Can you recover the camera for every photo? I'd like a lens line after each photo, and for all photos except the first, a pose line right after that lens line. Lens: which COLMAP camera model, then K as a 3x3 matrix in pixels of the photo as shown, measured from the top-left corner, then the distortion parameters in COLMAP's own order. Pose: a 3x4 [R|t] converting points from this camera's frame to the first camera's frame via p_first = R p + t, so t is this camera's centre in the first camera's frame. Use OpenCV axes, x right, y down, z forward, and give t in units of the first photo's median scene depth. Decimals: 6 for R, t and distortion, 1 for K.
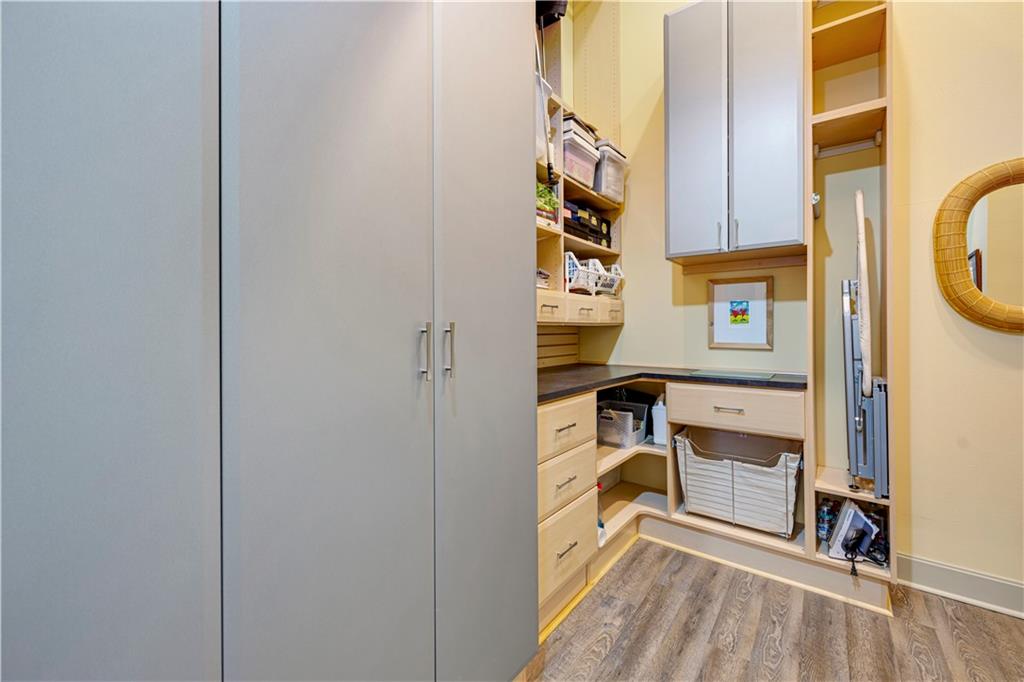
lens RADIAL K [[408.3, 0, 510.3], [0, 408.3, 331.4], [0, 0, 1]] dist [-0.002087, -0.000291]
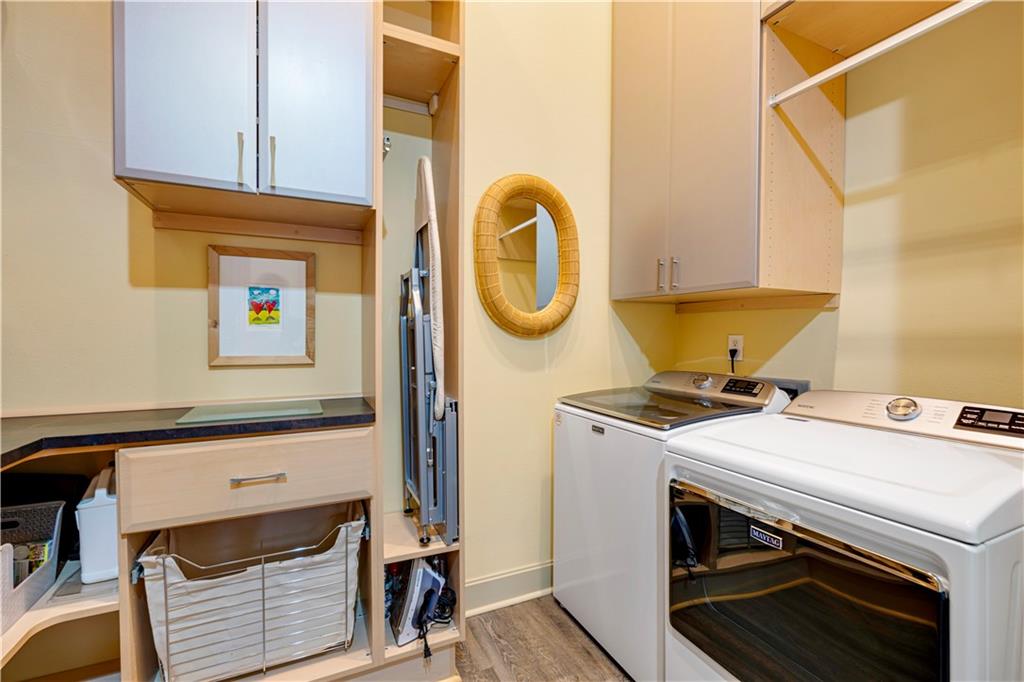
lens RADIAL K [[445.9, 0, 511.8], [0, 445.9, 337.8], [0, 0, 1]] dist [-0.000551, 0.000451]
pose [[0.447683, -0.004186, 0.894182, 0.145470], [0.002082, 0.999991, 0.003638, -0.000741], [-0.894190, 0.000233, 0.447688, 0.413021]]
